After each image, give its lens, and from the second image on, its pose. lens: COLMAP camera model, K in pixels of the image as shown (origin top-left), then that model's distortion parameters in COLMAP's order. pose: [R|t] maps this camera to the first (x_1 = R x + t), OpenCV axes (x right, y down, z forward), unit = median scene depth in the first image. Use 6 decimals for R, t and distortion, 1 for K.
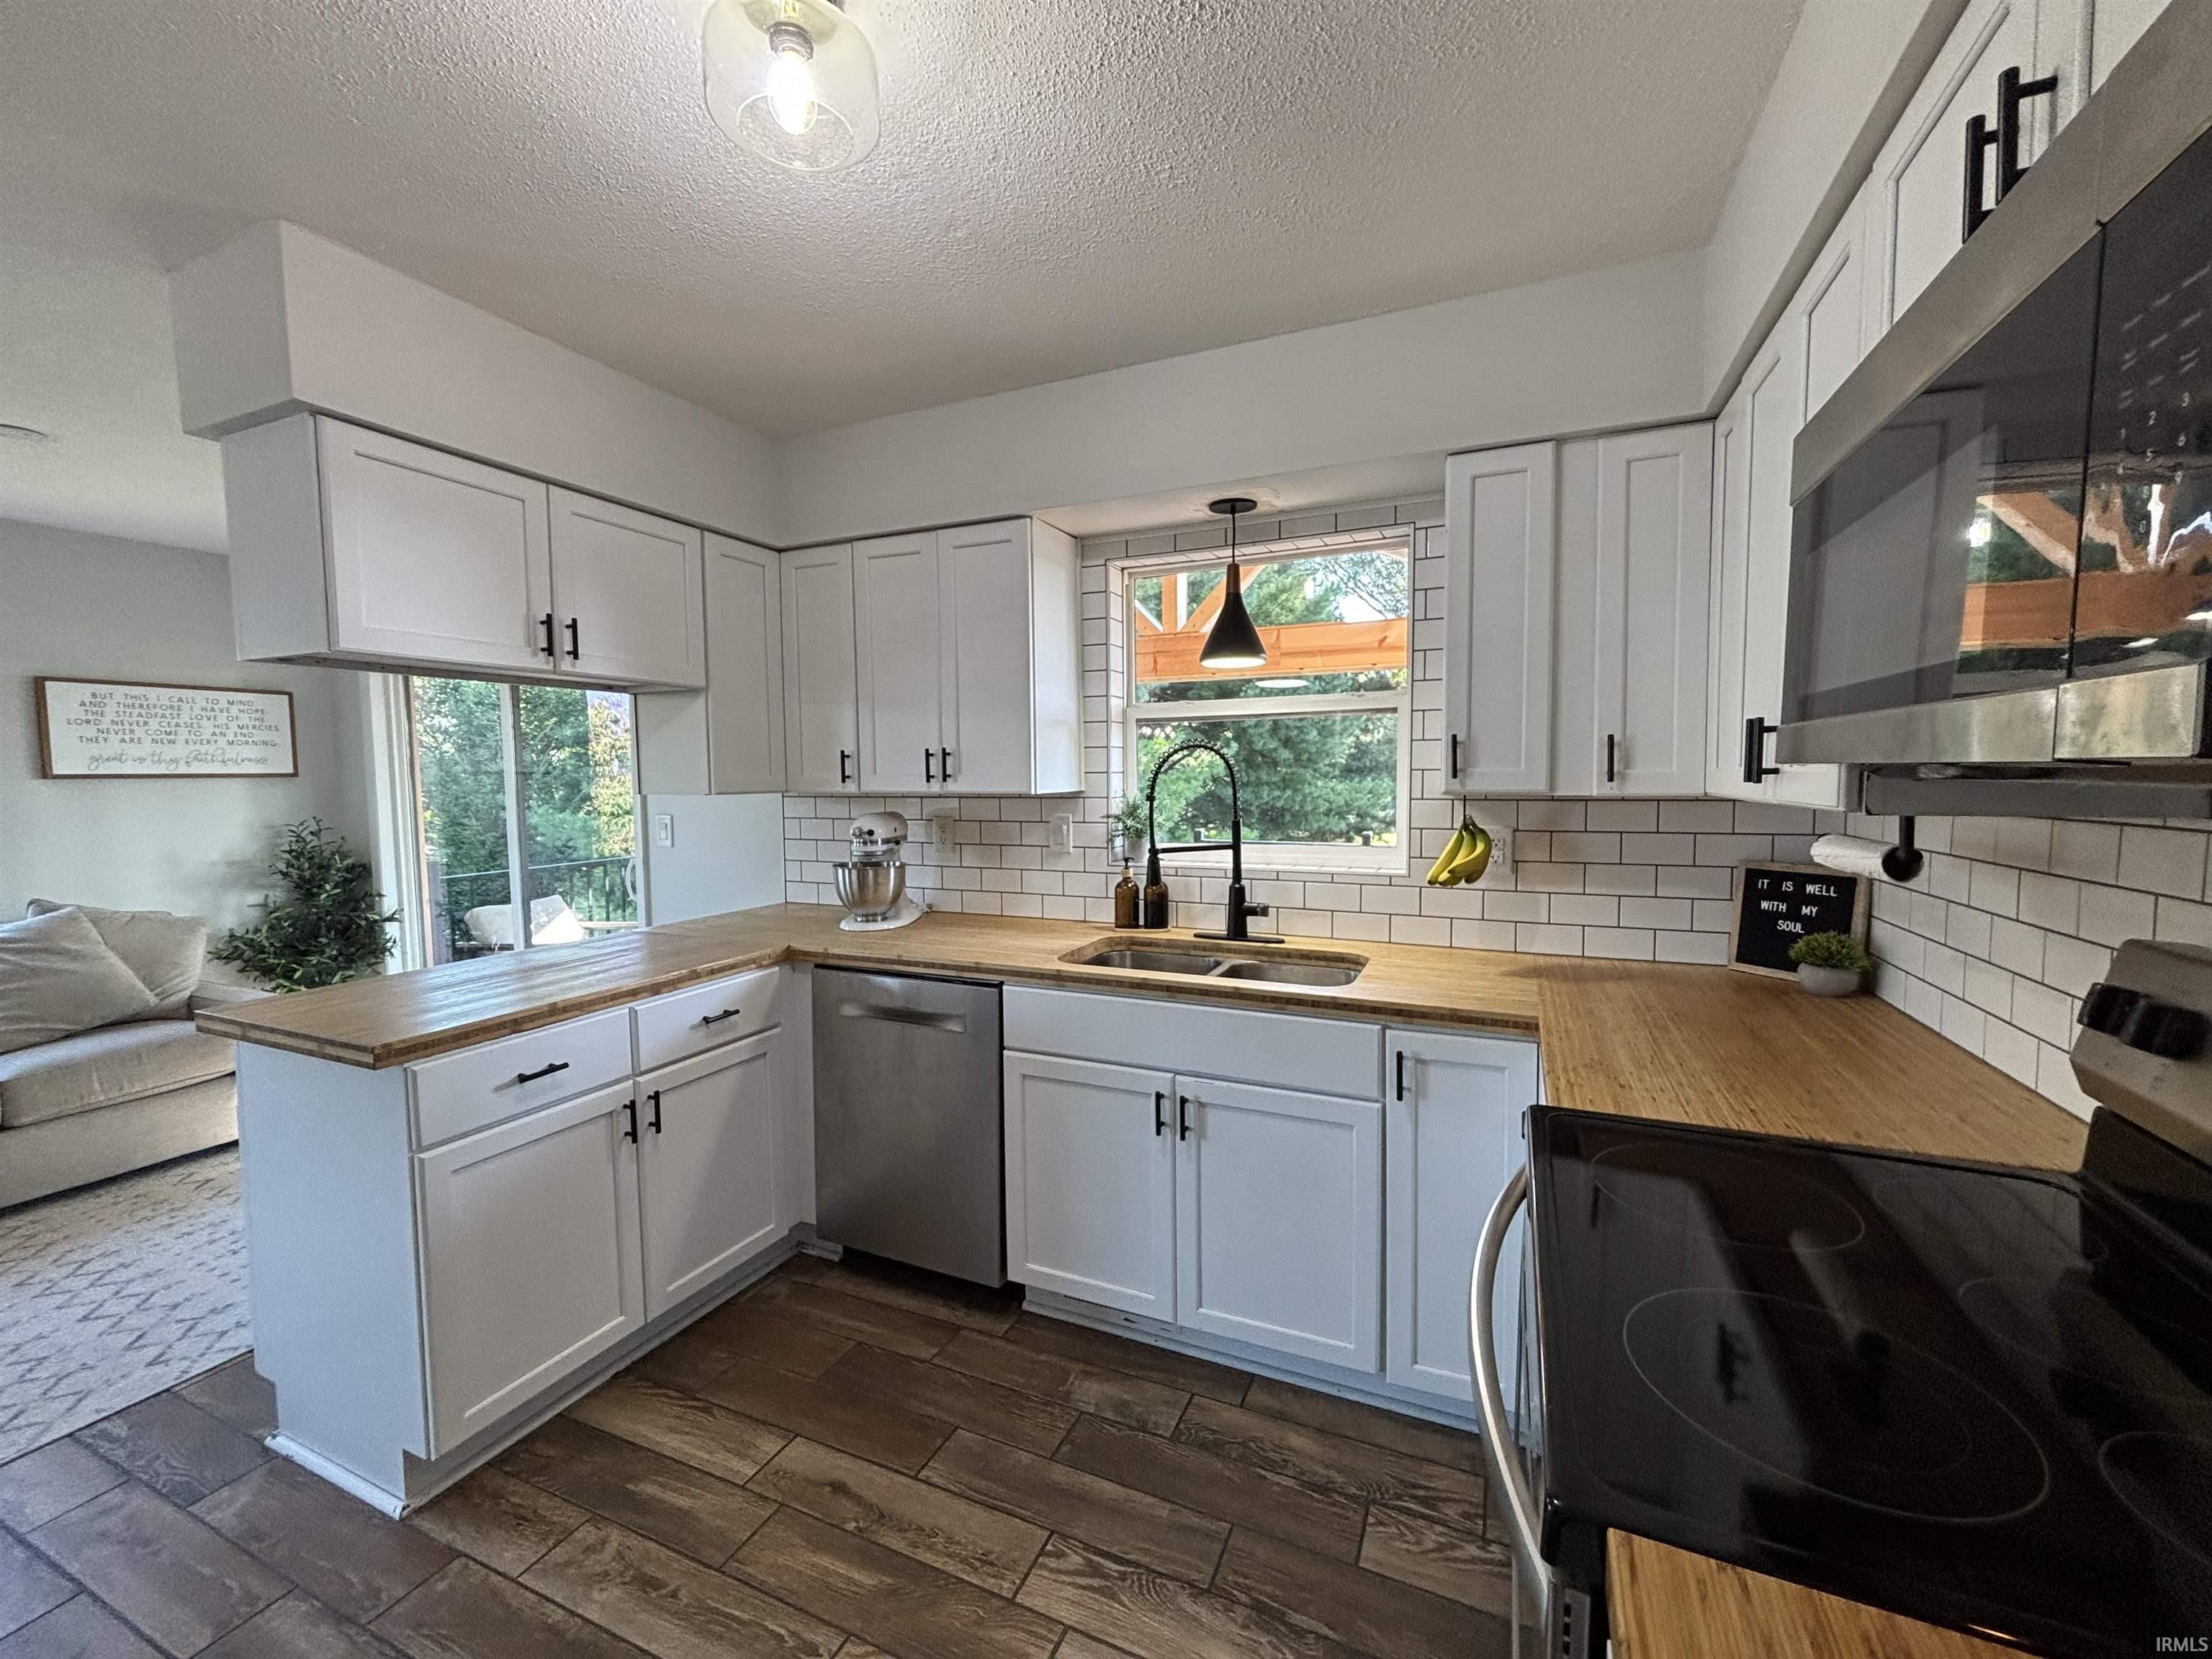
lens RADIAL K [[894.0, 0, 1099.0], [0, 894.0, 831.5], [0, 0, 1]] dist [0.003996, 0.000596]
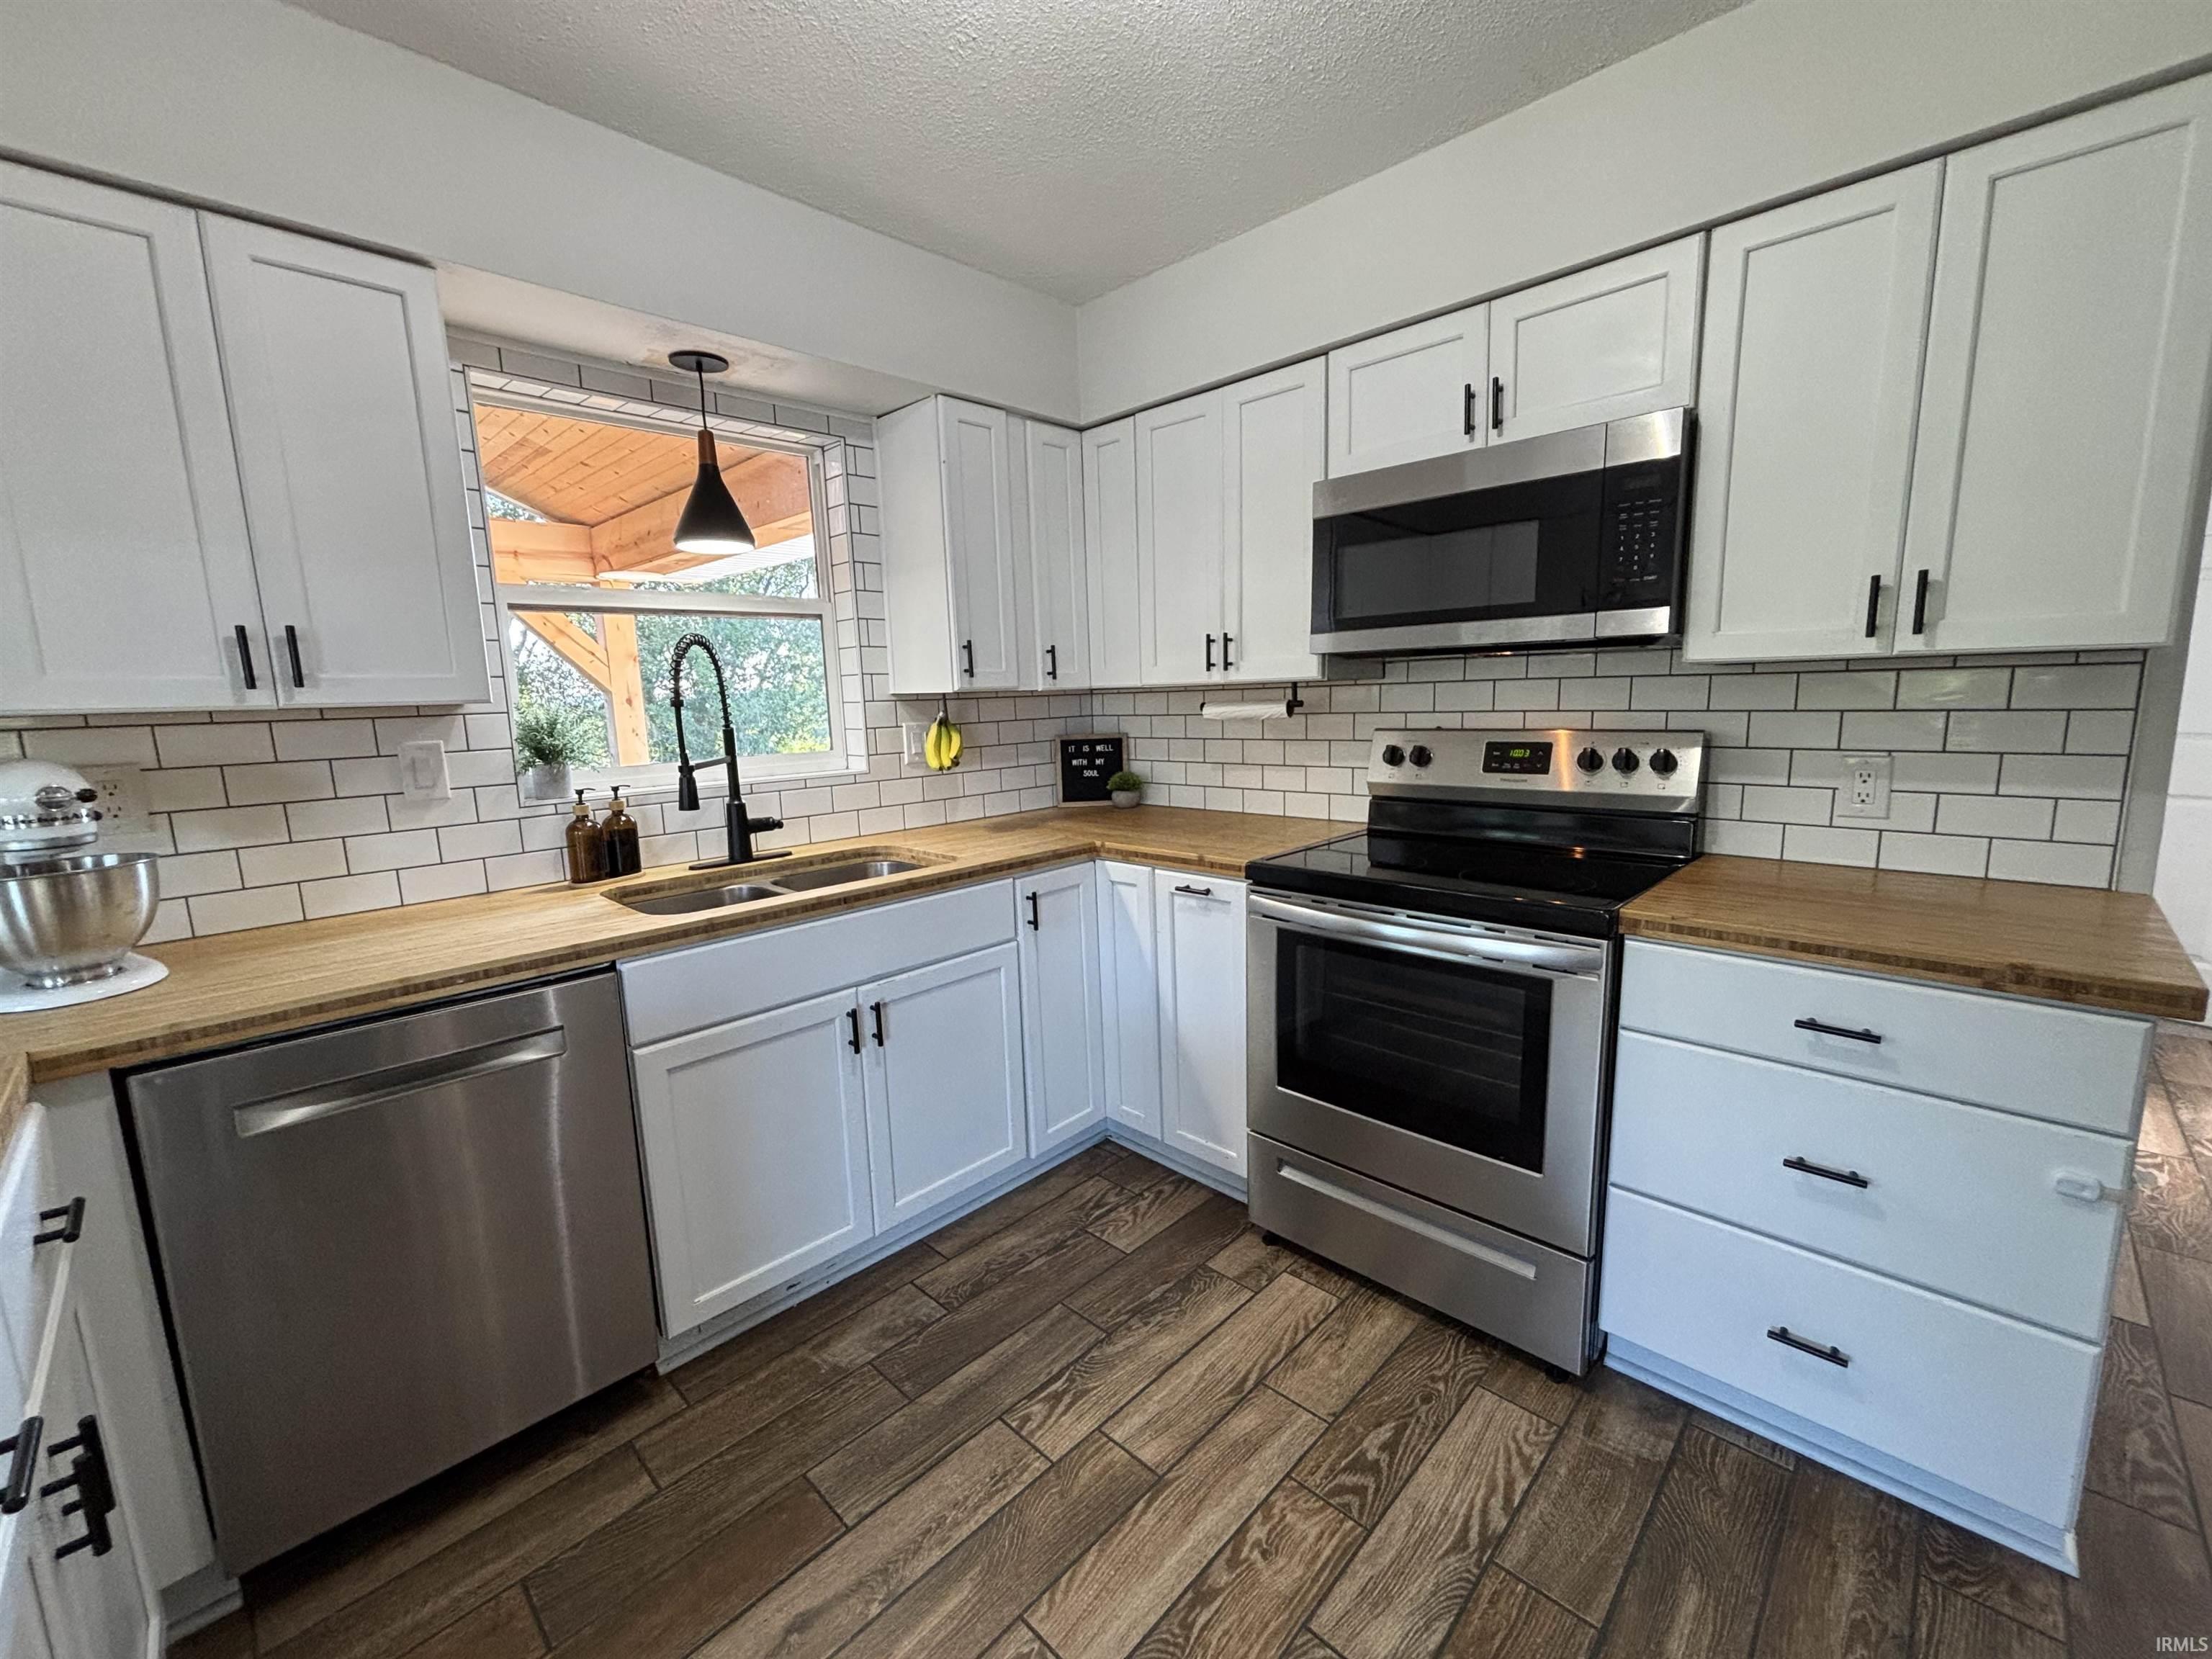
lens RADIAL K [[894.0, 0, 1099.0], [0, 894.0, 831.5], [0, 0, 1]] dist [0.003996, 0.000596]
pose [[0.350879, -0.148618, 0.924552, -0.686307], [0.088390, 0.988174, 0.125300, 0.010350], [-0.932240, 0.037757, 0.359866, 0.411503]]
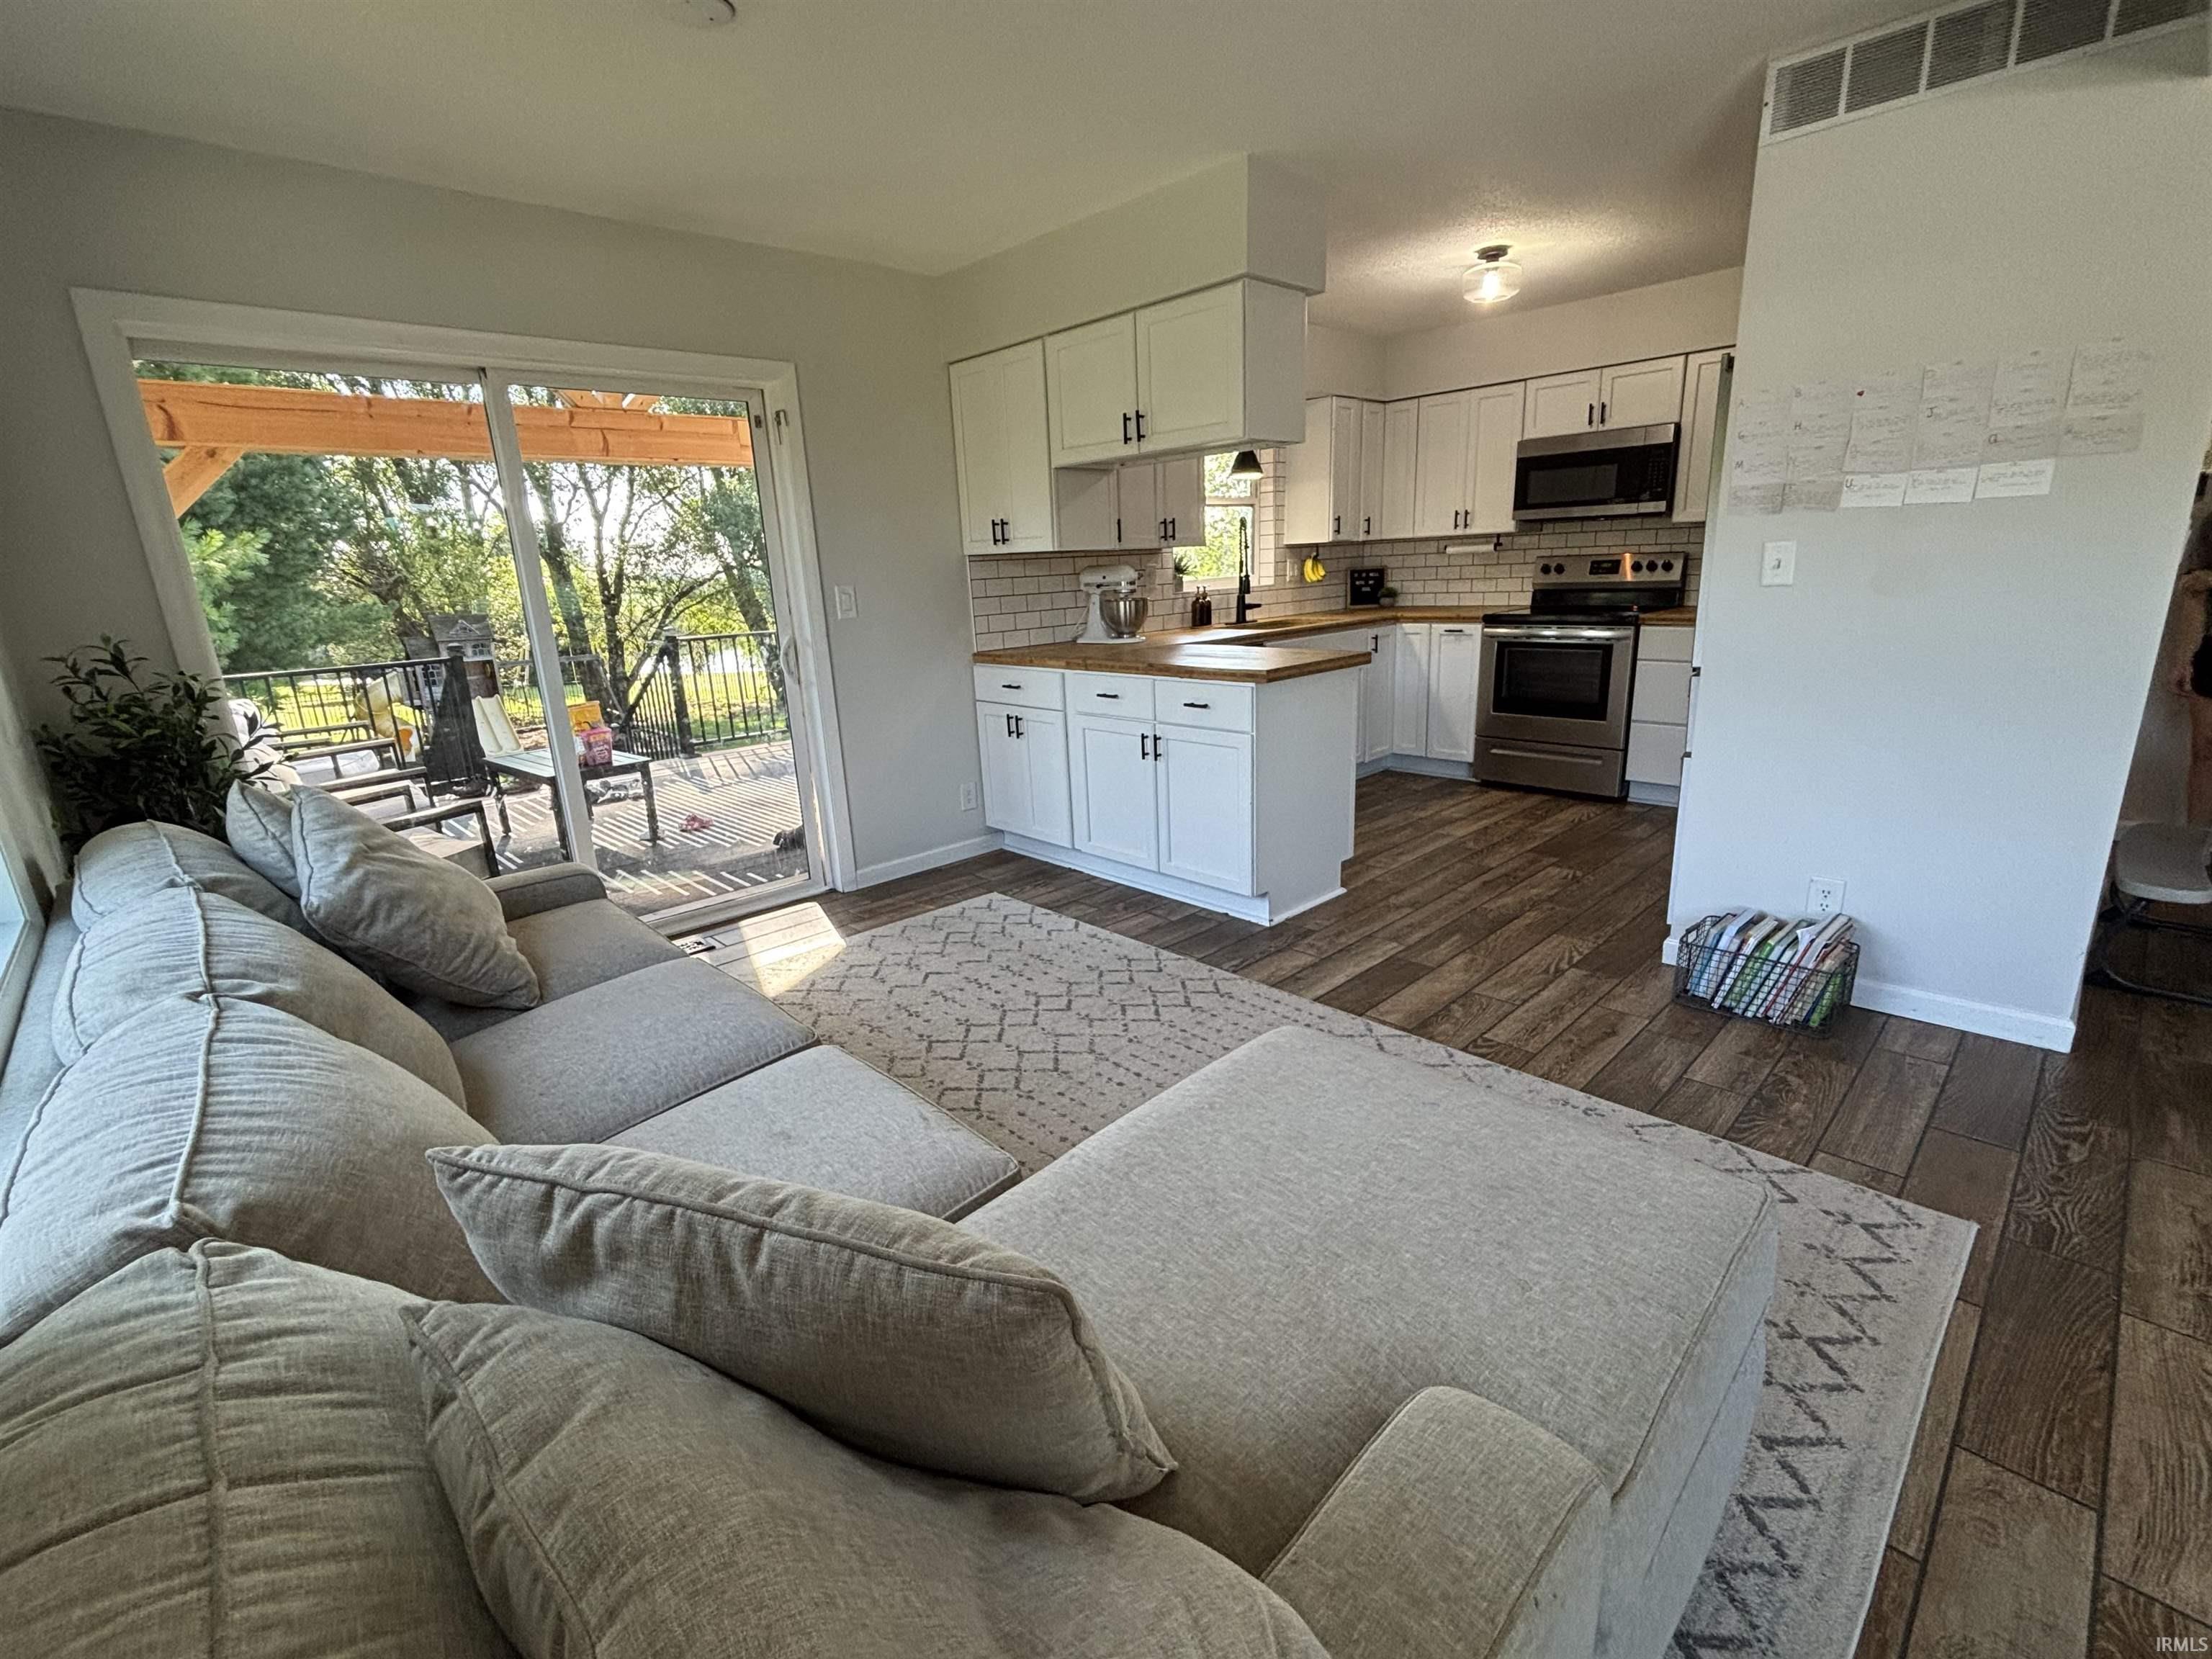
lens RADIAL K [[977.9, 0, 1111.2], [0, 977.9, 832.9], [0, 0, 1]] dist [-0.001376, -0.000223]
pose [[0.380918, -0.260610, 0.887121, -2.450959], [0.102582, 0.965444, 0.239572, 0.026262], [-0.918901, -0.000255, 0.394489, 0.505215]]
